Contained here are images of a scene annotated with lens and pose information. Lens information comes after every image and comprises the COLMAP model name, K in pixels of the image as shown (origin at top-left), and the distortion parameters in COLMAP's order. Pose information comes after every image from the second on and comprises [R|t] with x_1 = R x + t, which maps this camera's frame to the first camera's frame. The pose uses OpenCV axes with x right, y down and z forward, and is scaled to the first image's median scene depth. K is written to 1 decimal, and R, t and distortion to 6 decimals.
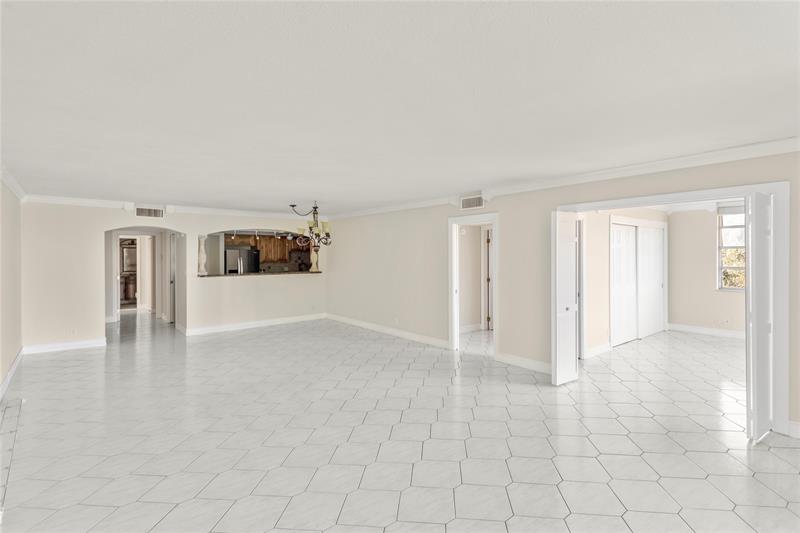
lens RADIAL K [[388.1, 0, 402.1], [0, 388.1, 264.4], [0, 0, 1]] dist [0.014272, -0.001548]
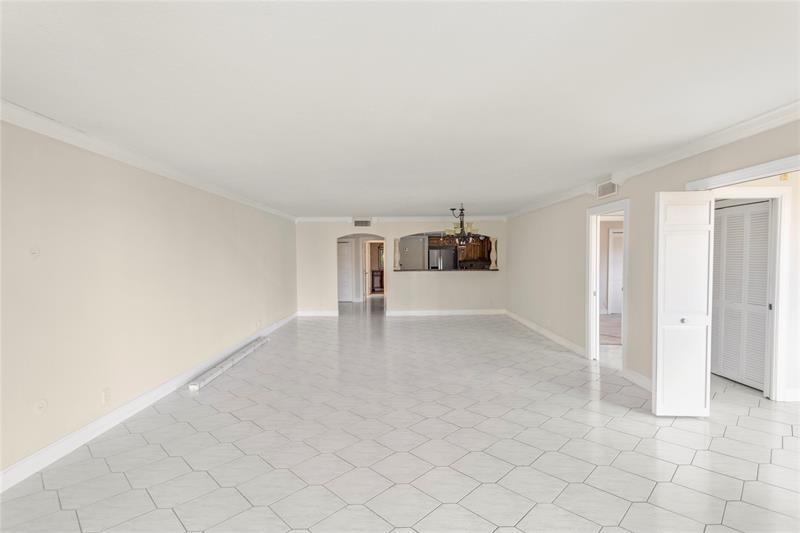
lens RADIAL K [[388.1, 0, 401.0], [0, 388.1, 267.4], [0, 0, 1]] dist [0.014272, -0.001548]
pose [[0.764505, 0.013265, -0.644481, 0.291763], [-0.008032, 0.999907, 0.011053, 0.004719], [0.644567, -0.003274, 0.764541, 0.040135]]
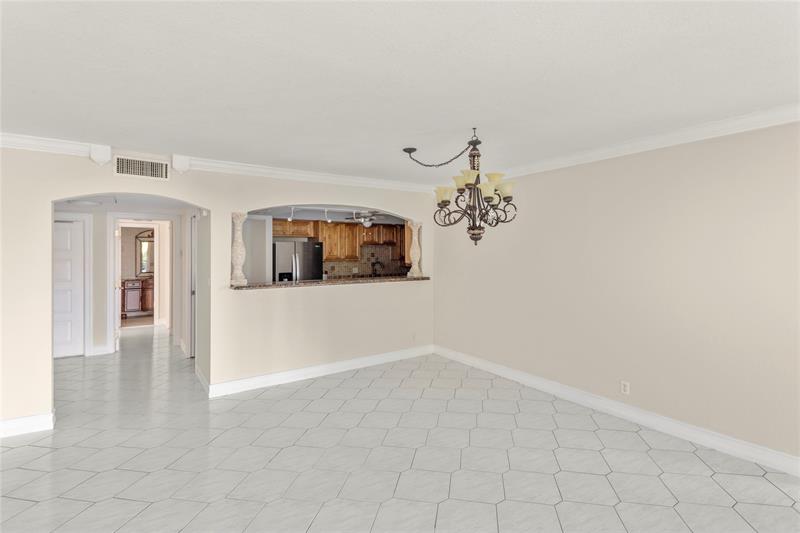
lens RADIAL K [[388.1, 0, 396.4], [0, 388.1, 252.6], [0, 0, 1]] dist [0.014272, -0.001548]
pose [[0.995728, -0.002500, -0.092301, -0.225673], [0.000407, 0.999743, -0.022683, -0.006135], [0.092334, 0.022548, 0.995473, 0.445217]]
